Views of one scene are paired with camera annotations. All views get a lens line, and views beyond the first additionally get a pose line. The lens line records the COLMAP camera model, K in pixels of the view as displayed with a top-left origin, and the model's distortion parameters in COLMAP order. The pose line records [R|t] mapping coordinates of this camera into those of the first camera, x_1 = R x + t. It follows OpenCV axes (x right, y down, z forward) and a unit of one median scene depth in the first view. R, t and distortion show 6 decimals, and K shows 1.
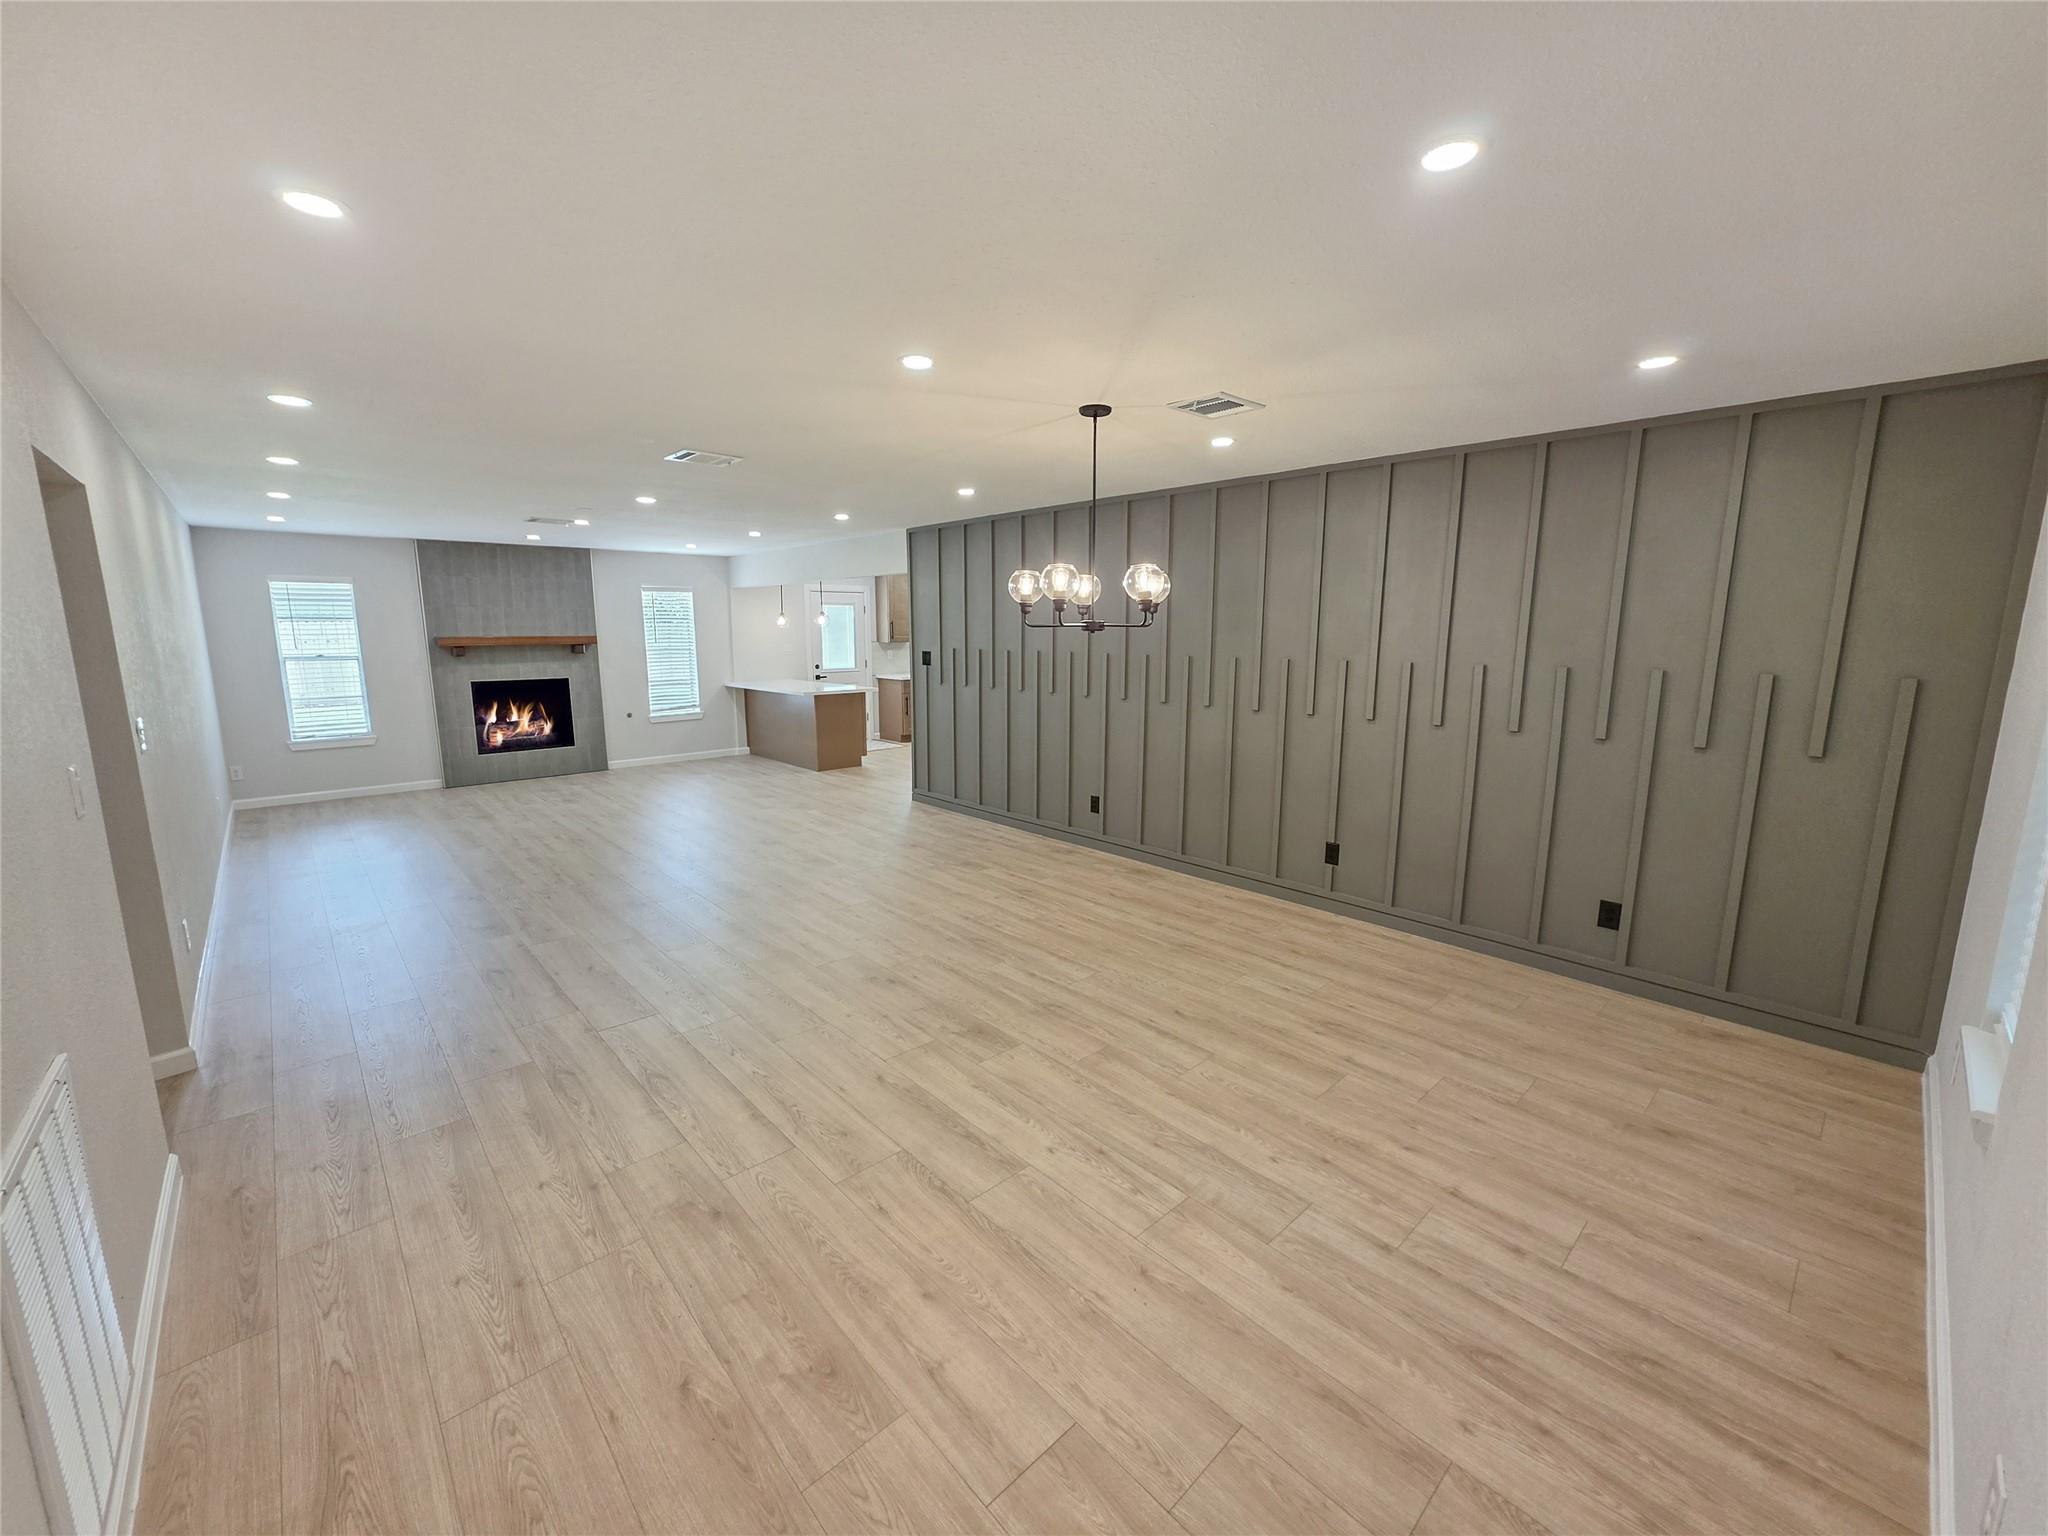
lens RADIAL K [[822.4, 0, 1015.8], [0, 822.4, 769.1], [0, 0, 1]] dist [-0.001037, -0.000027]
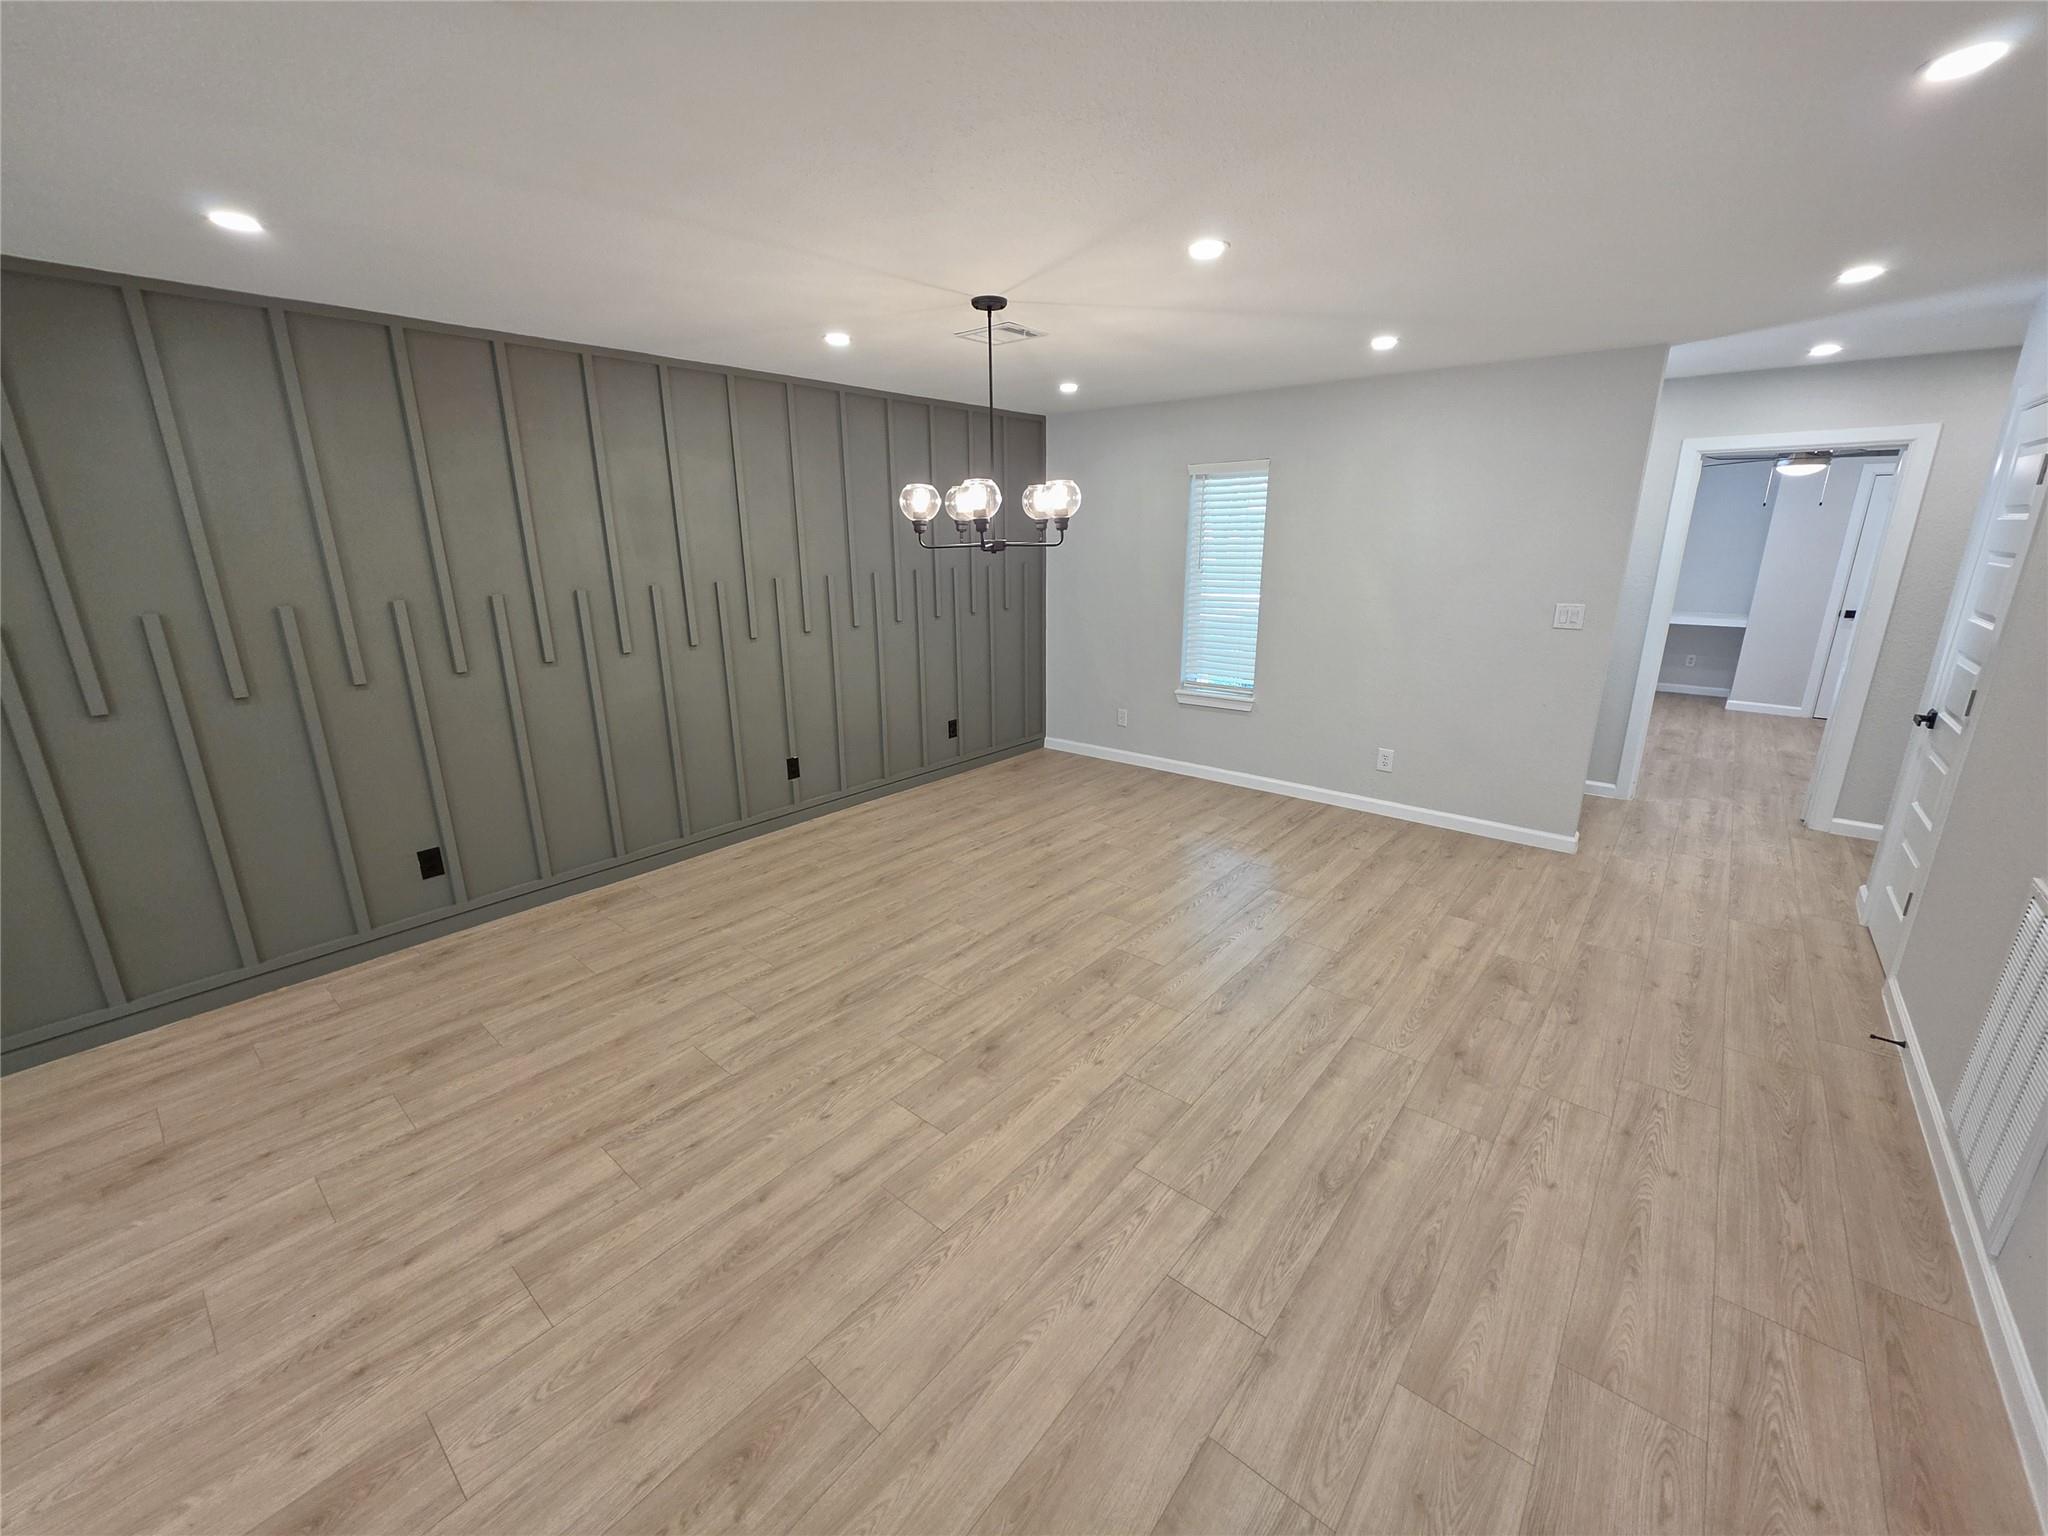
lens RADIAL K [[822.4, 0, 1015.8], [0, 822.4, 769.1], [0, 0, 1]] dist [-0.001037, -0.000027]
pose [[-0.132331, -0.275585, 0.952125, -0.858254], [0.177403, 0.938477, 0.296291, -0.206380], [-0.975201, 0.208118, -0.075301, 1.076523]]
